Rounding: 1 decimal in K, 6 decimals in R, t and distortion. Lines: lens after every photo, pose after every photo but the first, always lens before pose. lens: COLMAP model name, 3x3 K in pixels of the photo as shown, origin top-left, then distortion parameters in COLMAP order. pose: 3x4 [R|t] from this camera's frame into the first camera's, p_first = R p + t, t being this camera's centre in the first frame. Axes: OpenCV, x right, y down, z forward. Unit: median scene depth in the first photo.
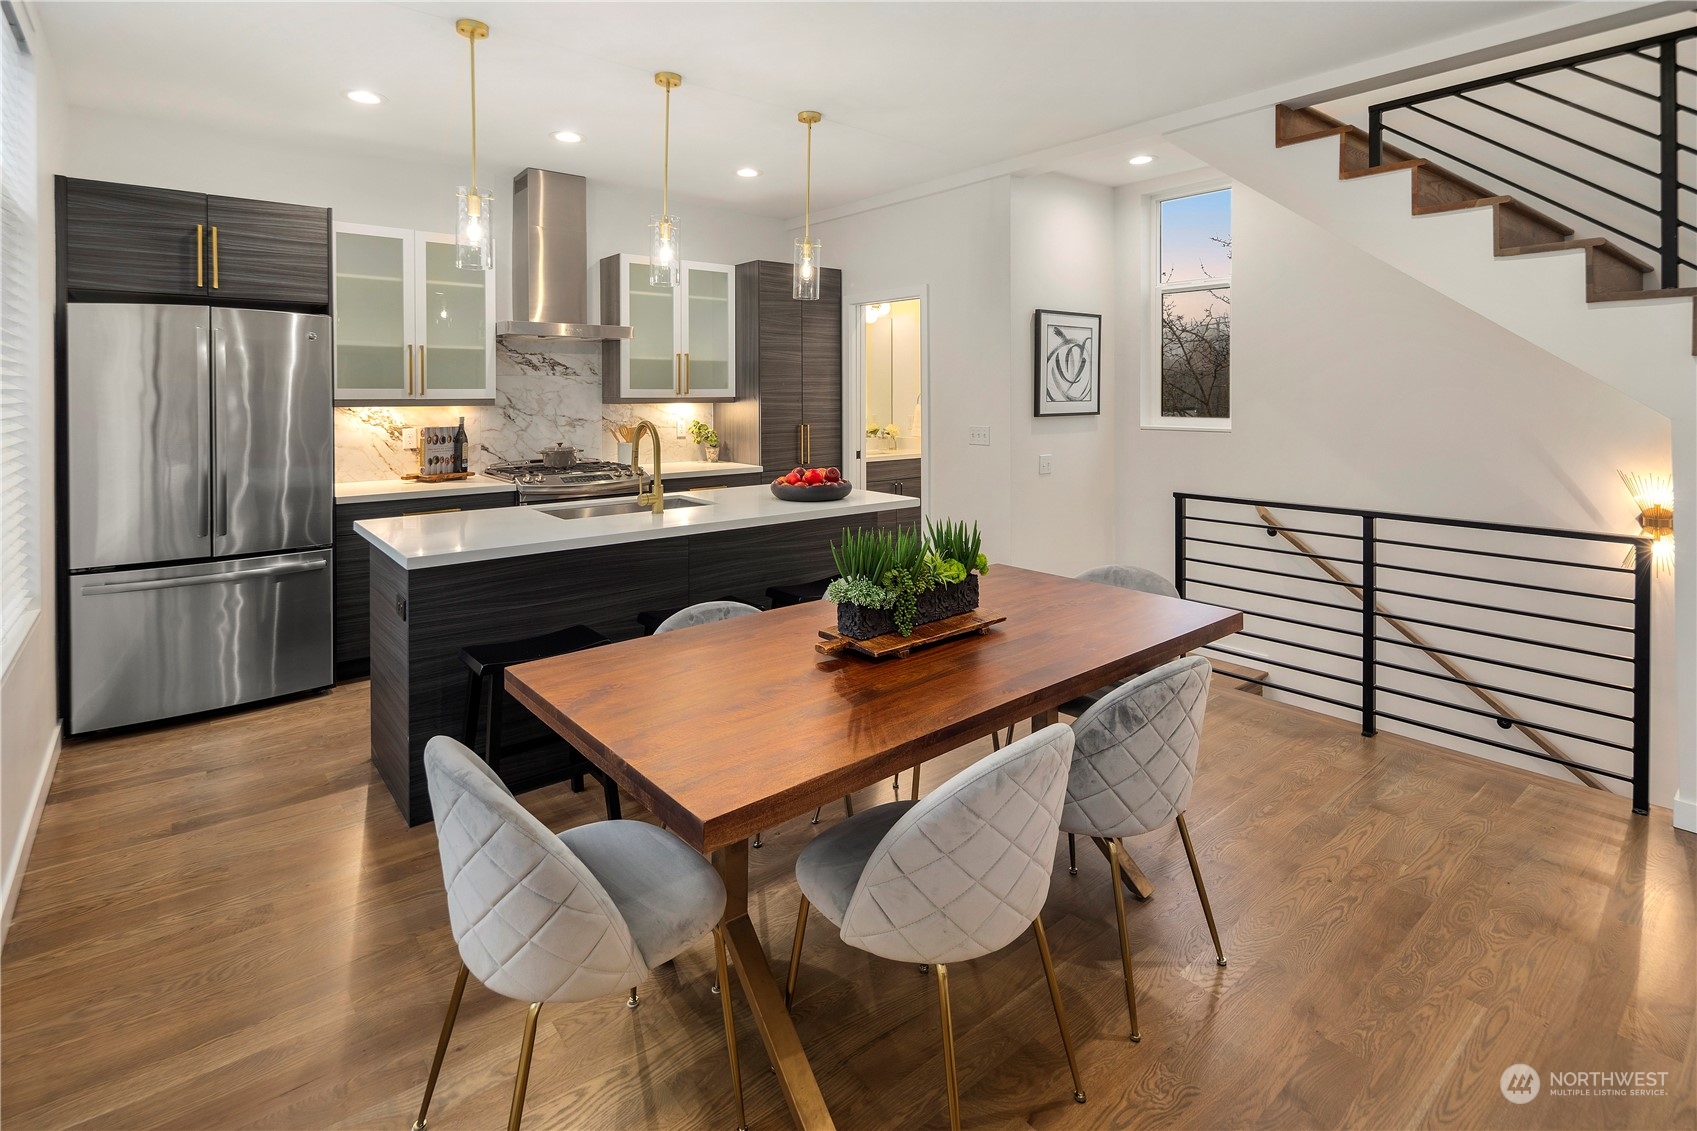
lens RADIAL K [[830.3, 0, 835.8], [0, 830.3, 398.7], [0, 0, 1]] dist [0.005468, -0.004784]
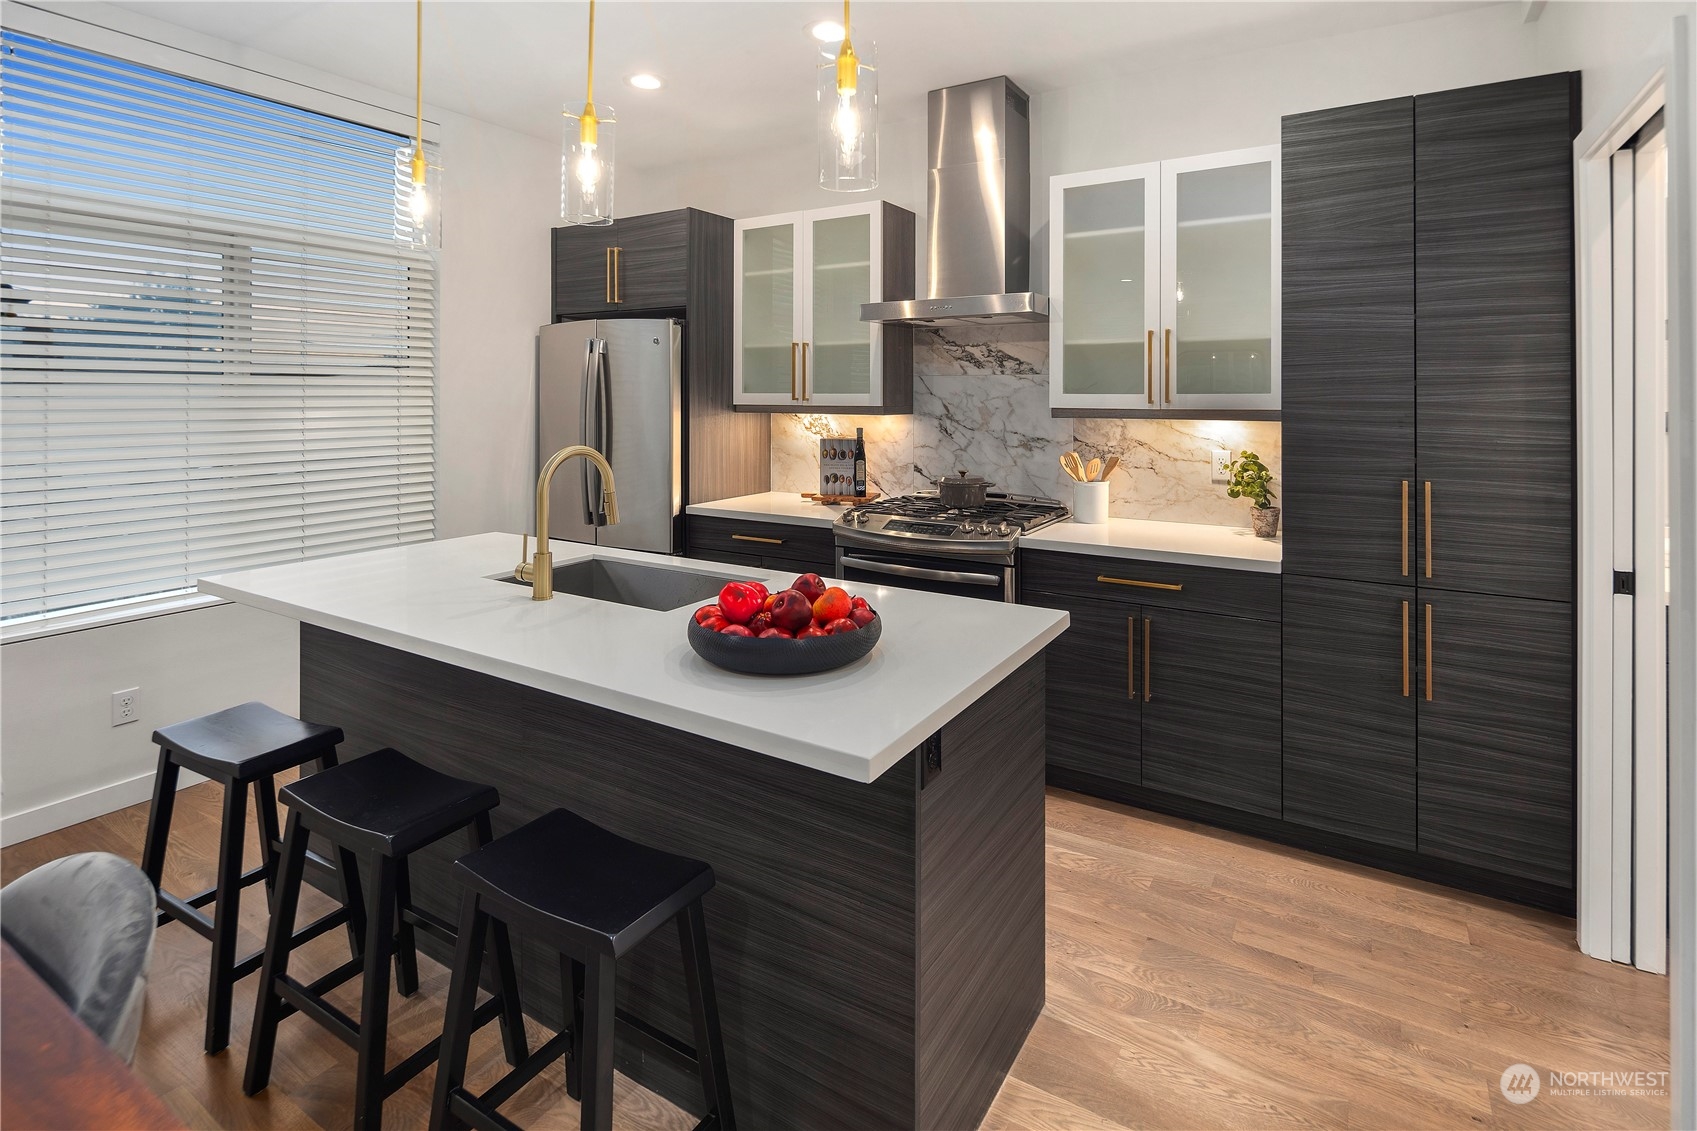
lens RADIAL K [[830.3, 0, 859.2], [0, 830.3, 394.6], [0, 0, 1]] dist [0.005468, -0.004784]
pose [[0.334859, 0.002435, -0.942265, 0.310113], [-0.010581, 0.999943, -0.001176, -0.009698], [0.942209, 0.010364, 0.334866, 0.719071]]
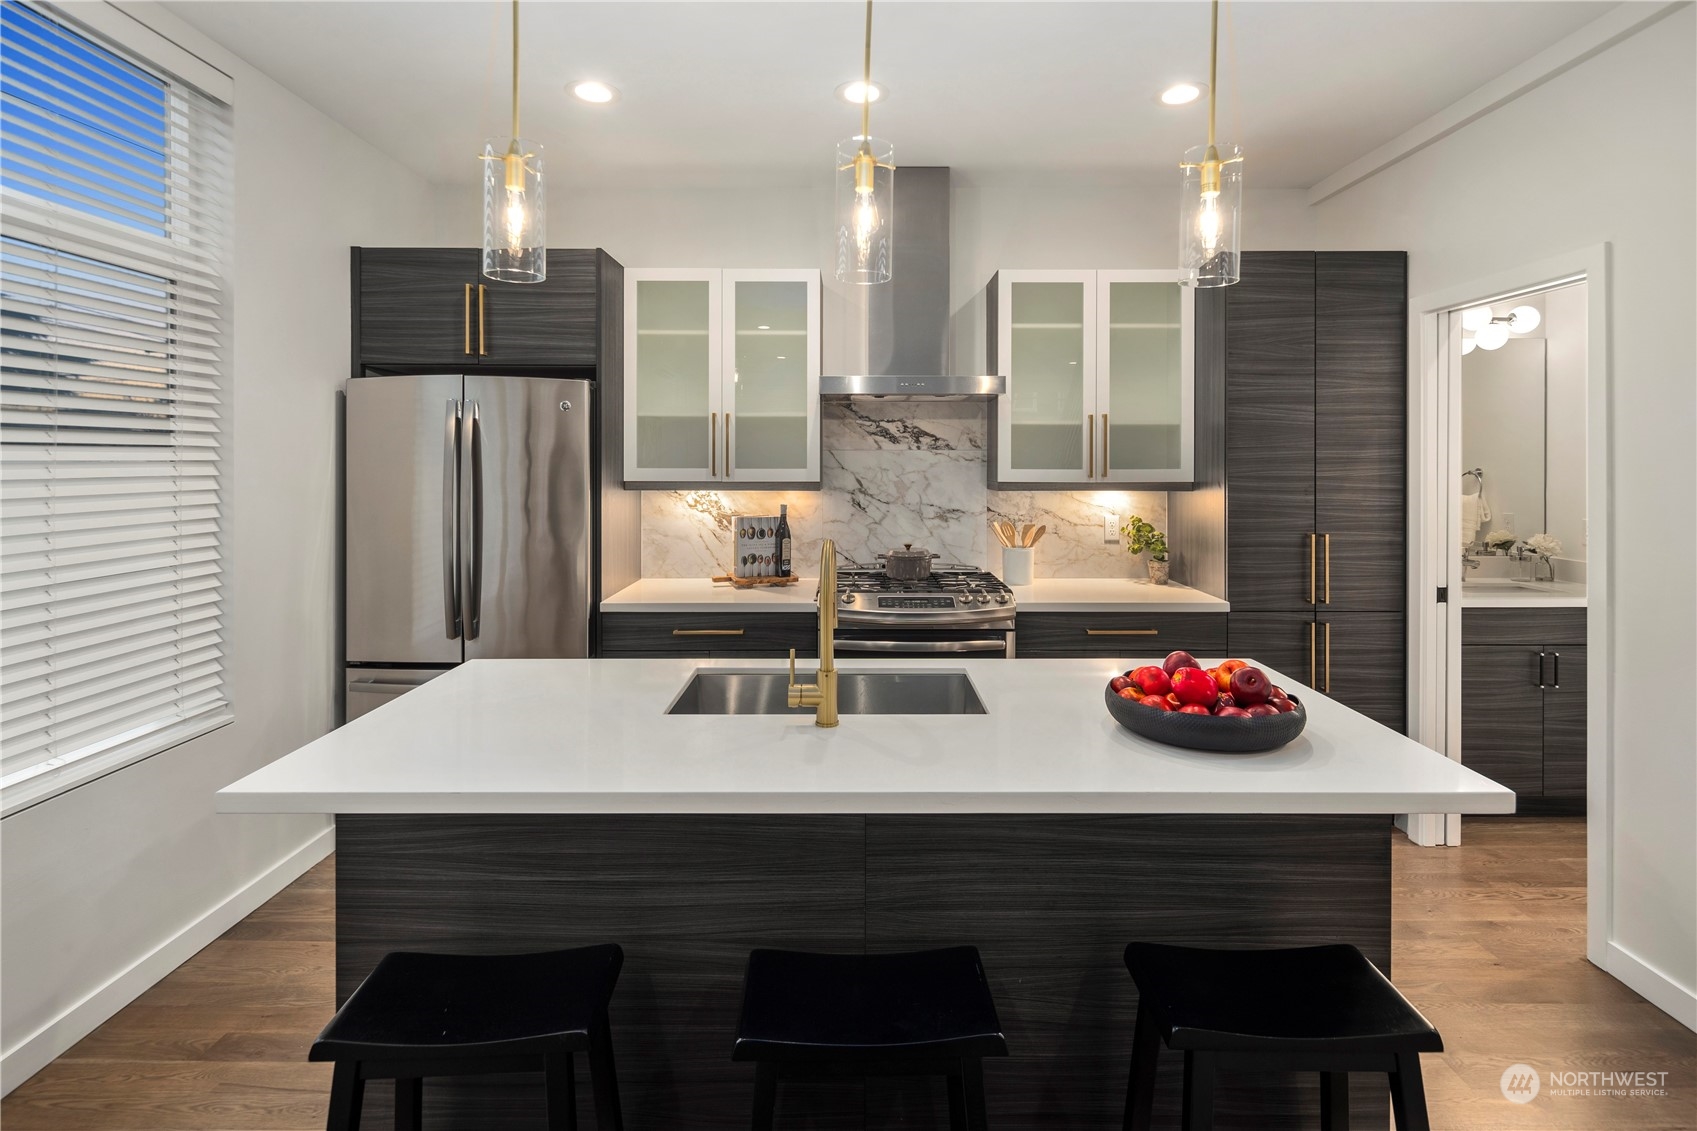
lens RADIAL K [[830.3, 0, 854.6], [0, 830.3, 465.0], [0, 0, 1]] dist [0.005468, -0.004784]
pose [[0.780044, 0.006883, -0.625687, 0.083151], [-0.008508, 0.999964, 0.000393, -0.015671], [0.625667, 0.005017, 0.780074, 0.433517]]
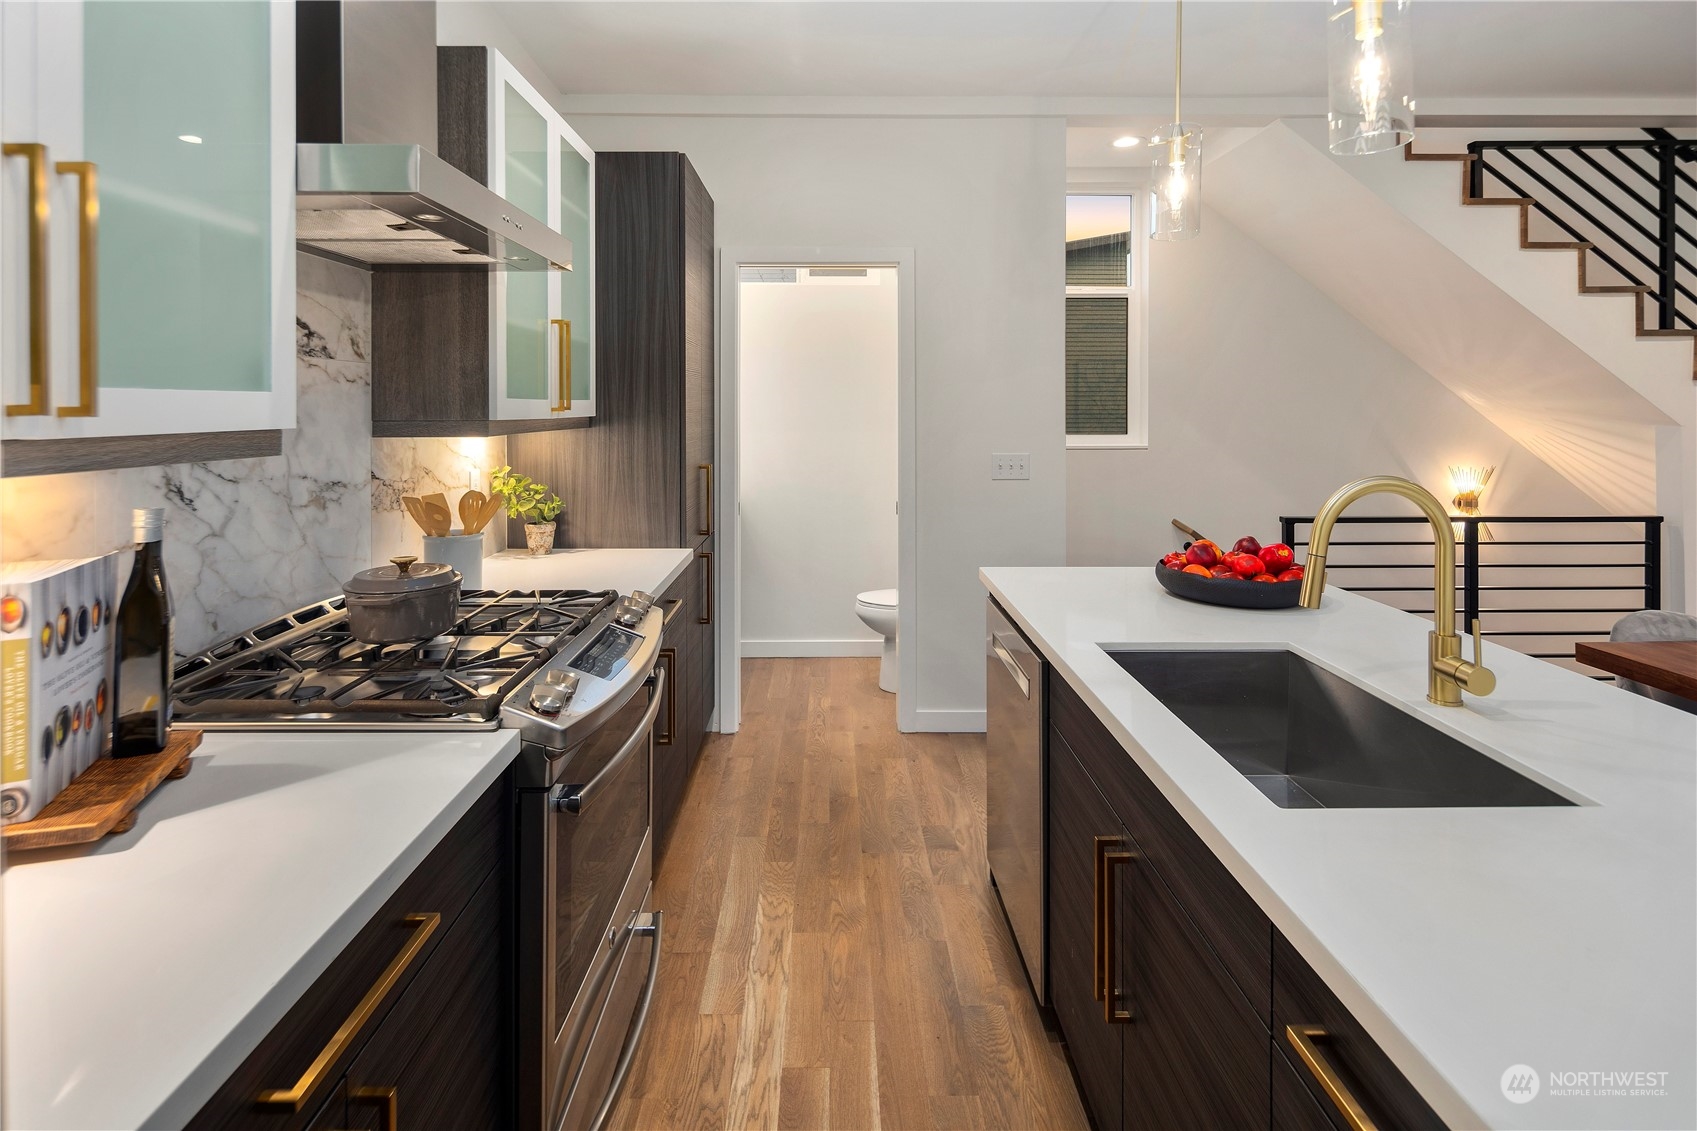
lens RADIAL K [[830.3, 0, 836.7], [0, 830.3, 409.5], [0, 0, 1]] dist [0.005468, -0.004784]
pose [[0.621340, -0.001247, 0.783540, -0.507874], [0.007711, 0.999960, -0.004524, -0.003506], [-0.783503, 0.008852, 0.621325, 0.695164]]
